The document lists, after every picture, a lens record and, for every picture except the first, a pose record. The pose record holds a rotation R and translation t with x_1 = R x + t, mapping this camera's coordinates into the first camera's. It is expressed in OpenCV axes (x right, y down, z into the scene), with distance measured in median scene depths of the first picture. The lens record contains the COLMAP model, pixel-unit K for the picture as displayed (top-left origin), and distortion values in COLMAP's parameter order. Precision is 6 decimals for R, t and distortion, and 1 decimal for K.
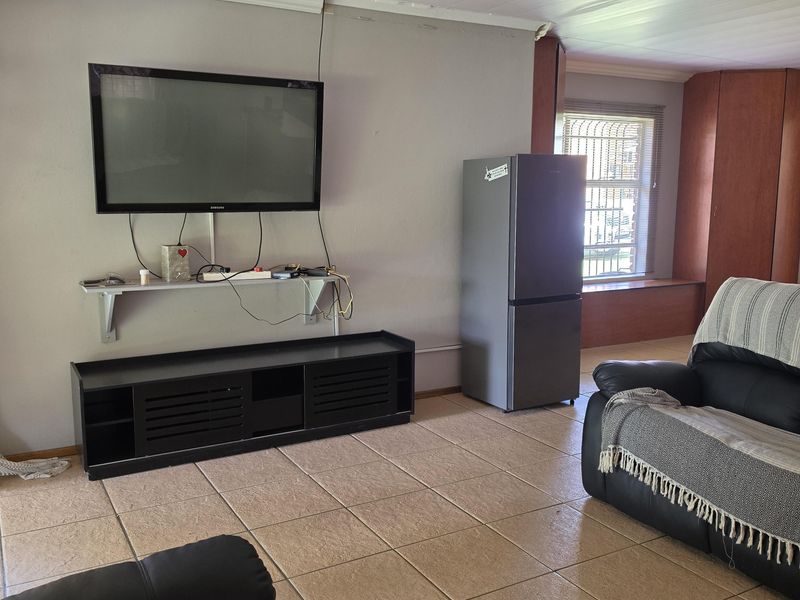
lens RADIAL K [[744.8, 0, 399.1], [0, 744.8, 295.1], [0, 0, 1]] dist [0.018360, 0.000000]
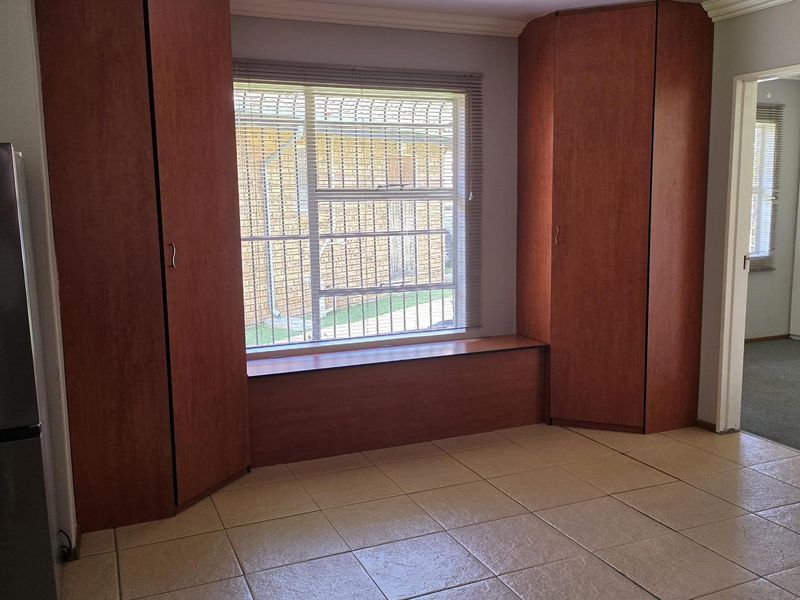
lens RADIAL K [[744.8, 0, 400.6], [0, 744.8, 305.9], [0, 0, 1]] dist [0.018360, 0.000000]
pose [[0.987511, 0.004463, -0.157488, 0.385352], [-0.005481, 0.999967, -0.006035, -0.046518], [0.157455, 0.006823, 0.987503, 0.347314]]
